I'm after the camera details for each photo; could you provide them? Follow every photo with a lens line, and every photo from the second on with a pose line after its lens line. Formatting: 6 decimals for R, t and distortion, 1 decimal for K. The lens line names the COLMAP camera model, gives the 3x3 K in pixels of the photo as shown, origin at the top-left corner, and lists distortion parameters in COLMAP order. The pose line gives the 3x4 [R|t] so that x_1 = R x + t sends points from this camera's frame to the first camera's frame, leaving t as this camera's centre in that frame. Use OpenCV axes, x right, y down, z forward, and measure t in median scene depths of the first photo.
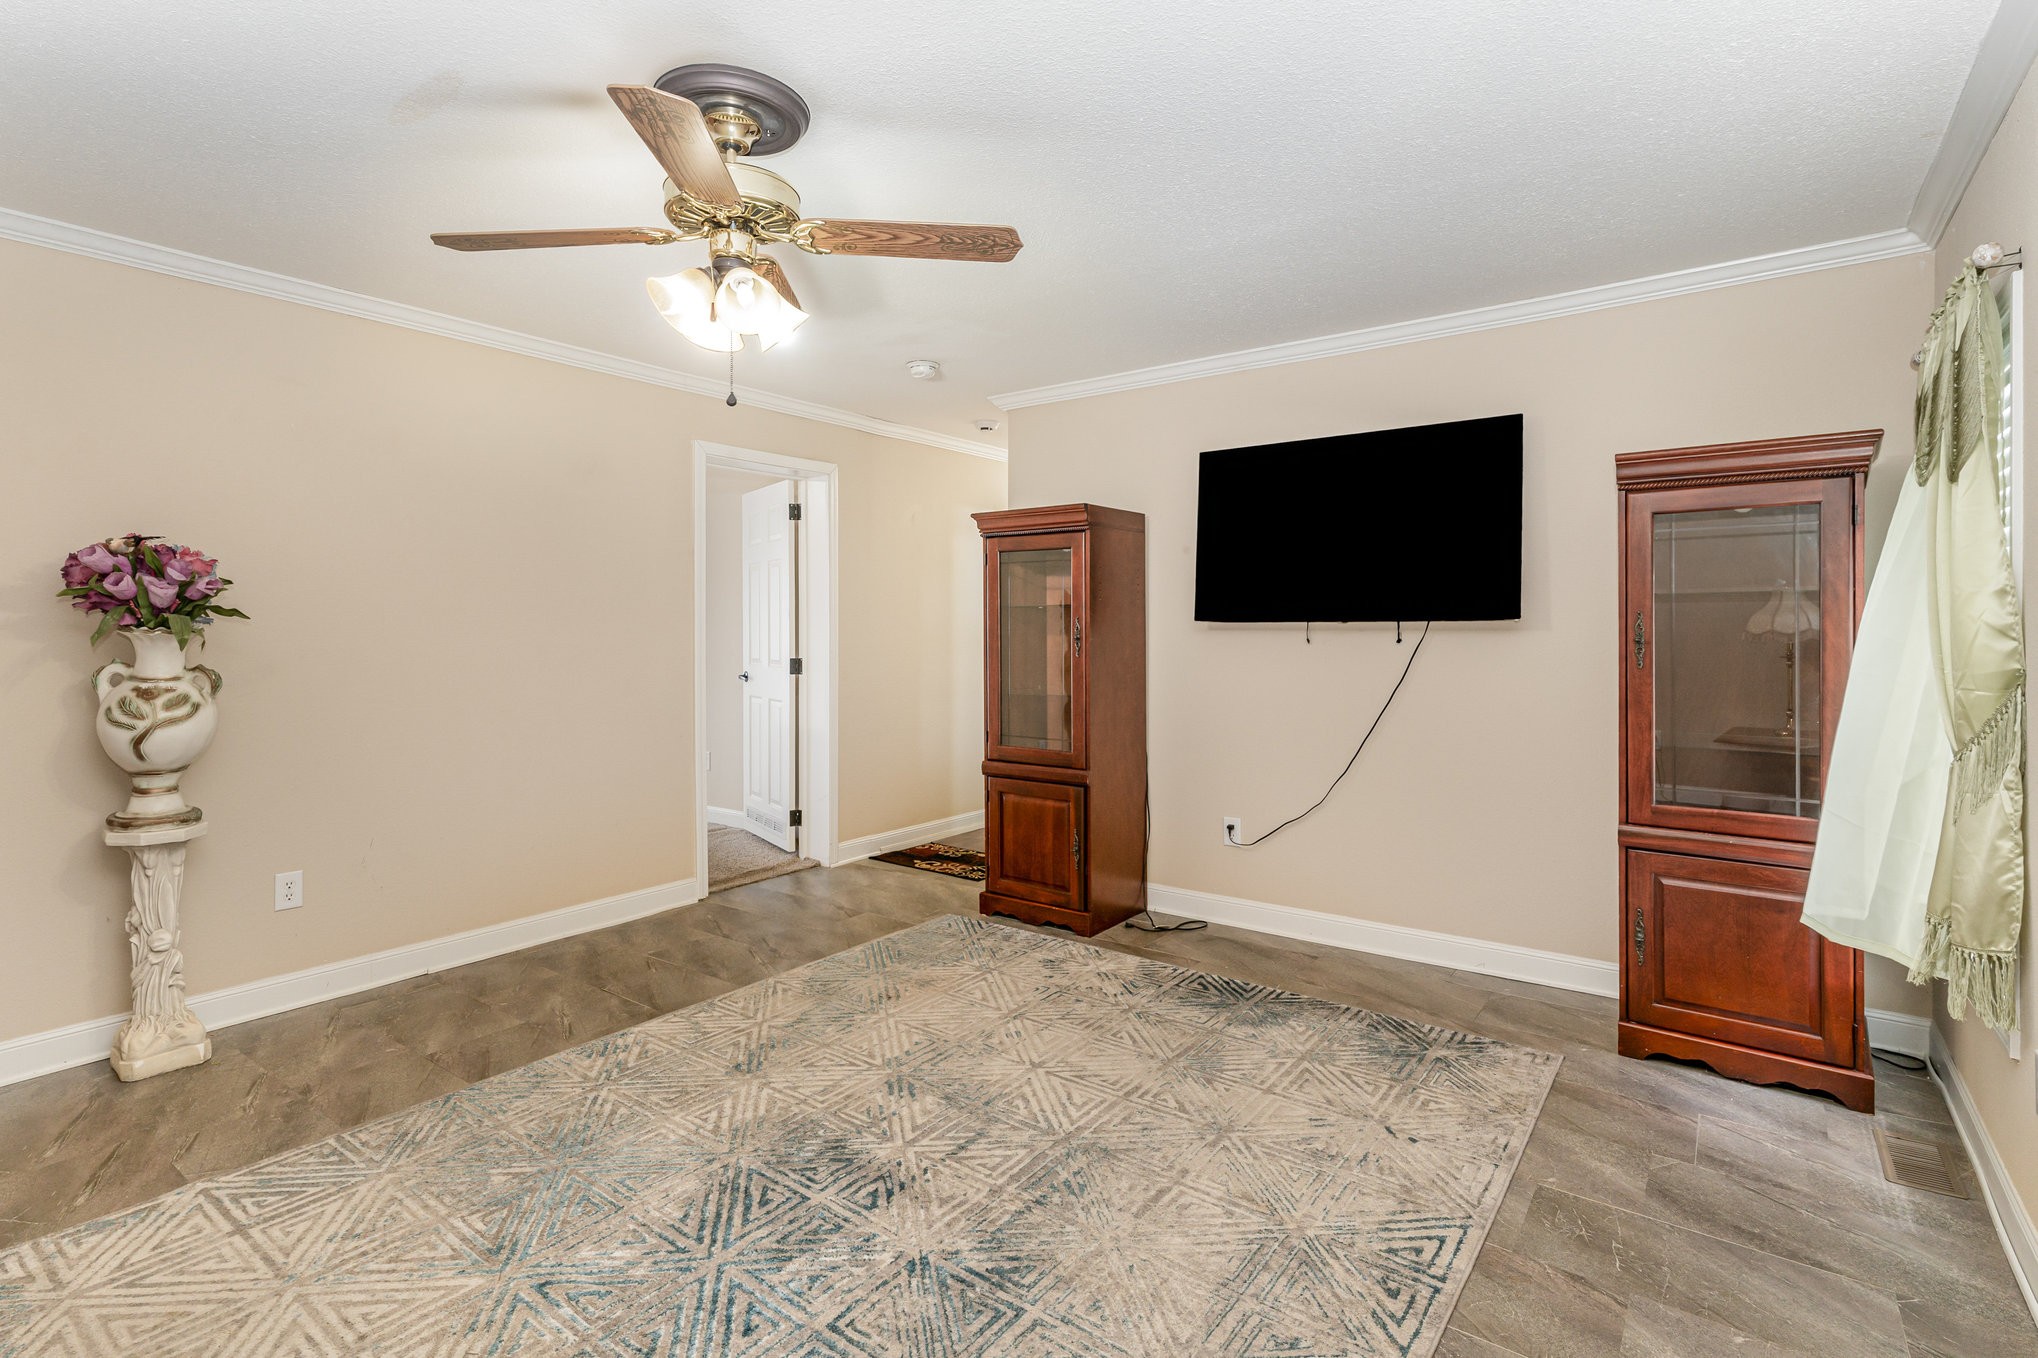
lens RADIAL K [[972.1, 0, 1013.9], [0, 972.1, 644.8], [0, 0, 1]] dist [0.000973, 0.000002]
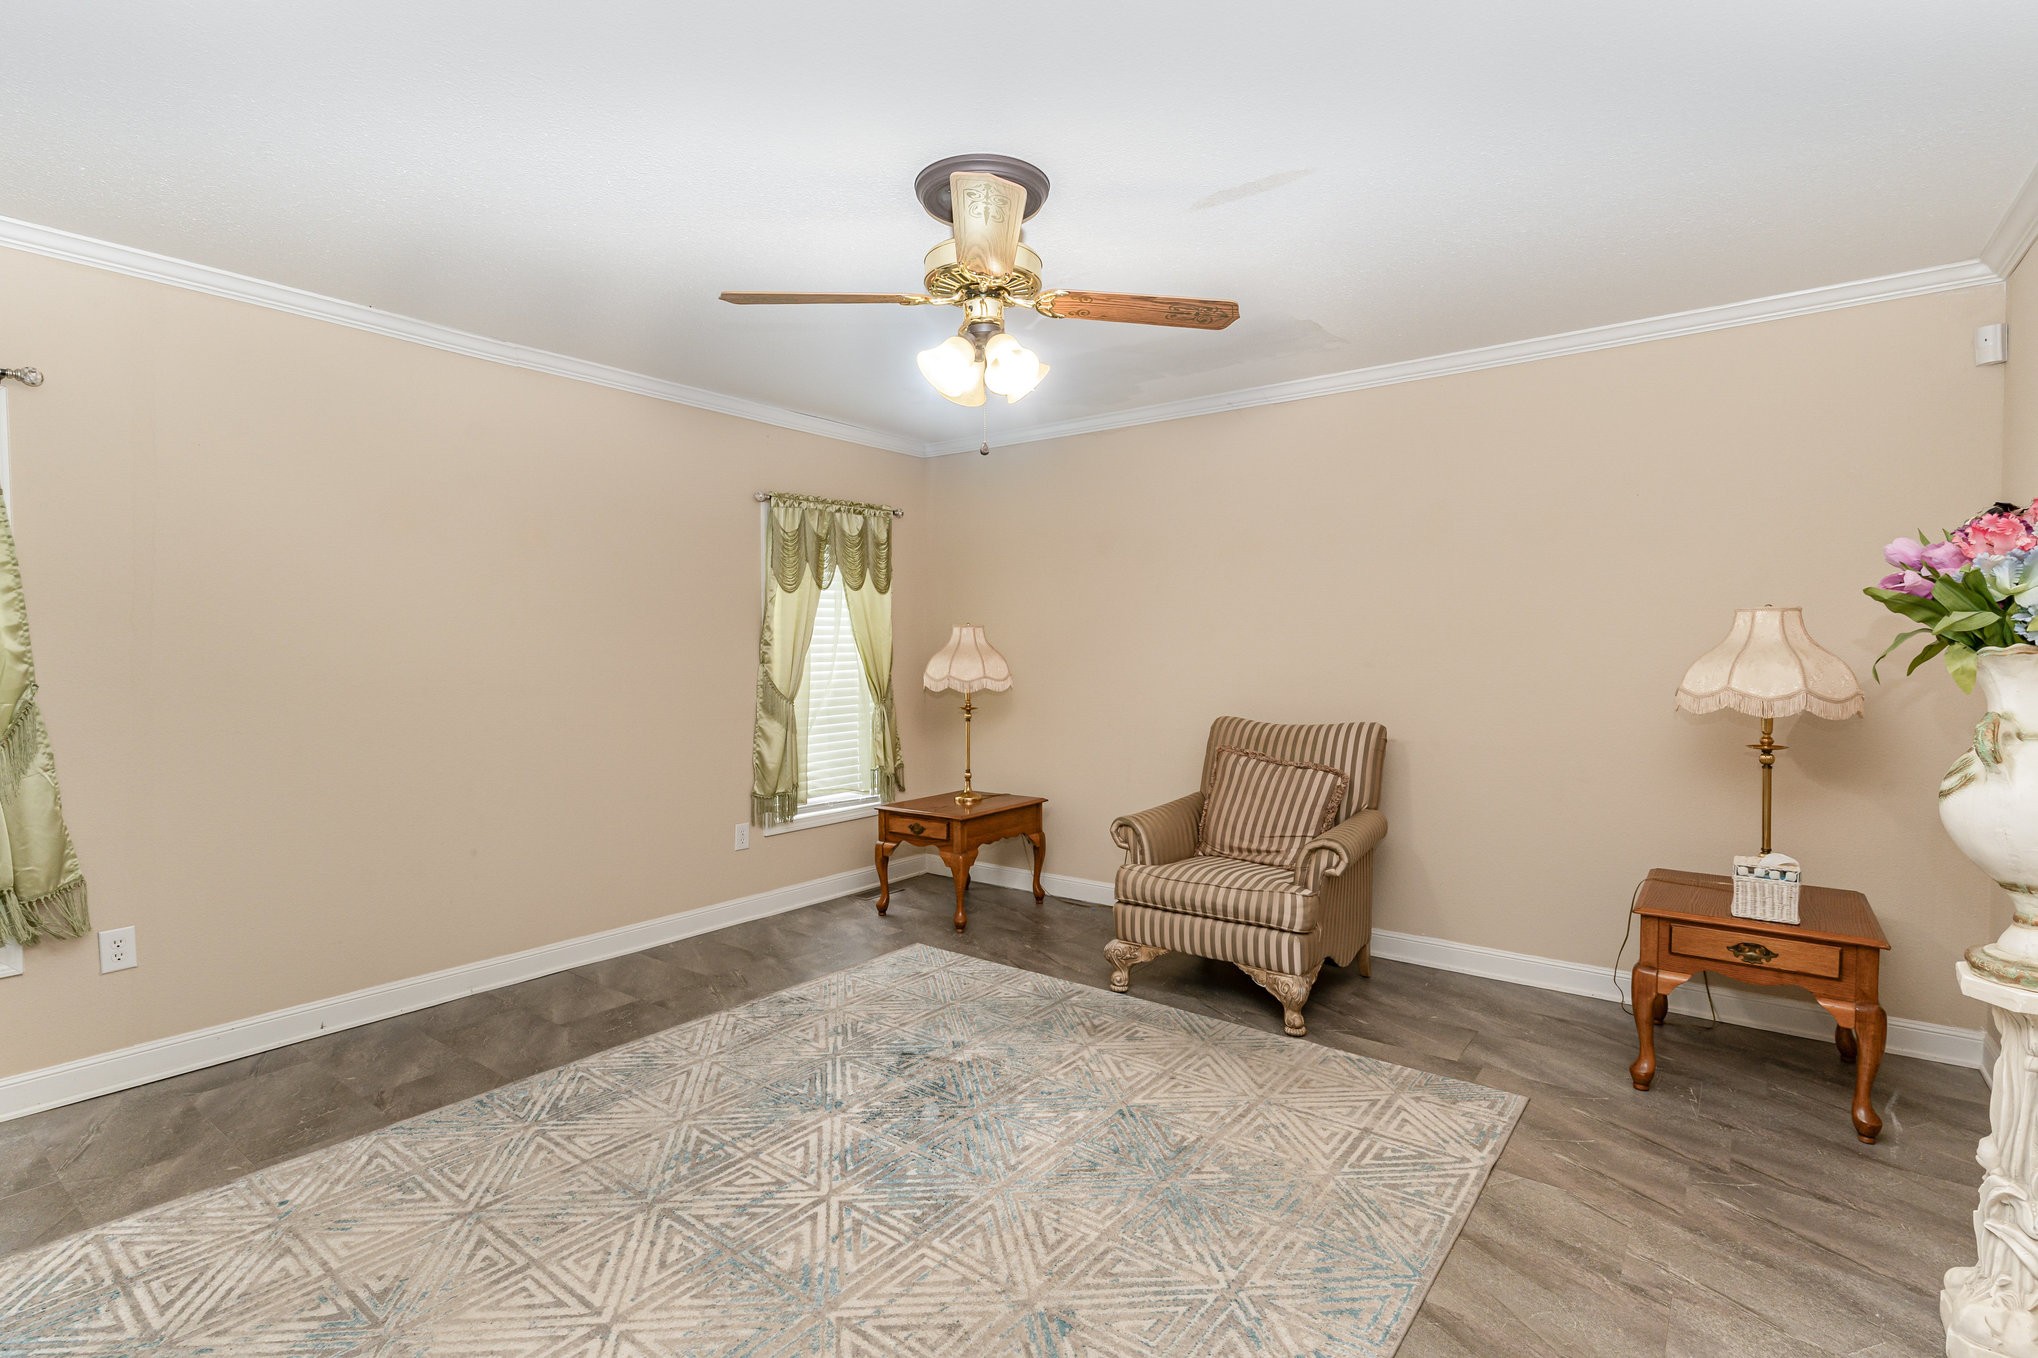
lens RADIAL K [[972.1, 0, 1013.9], [0, 972.1, 644.8], [0, 0, 1]] dist [0.000973, 0.000002]
pose [[-0.999897, 0.001368, 0.014287, -0.306753], [0.001482, 0.999967, 0.007952, -0.032436], [-0.014276, 0.007972, -0.999866, 1.936234]]
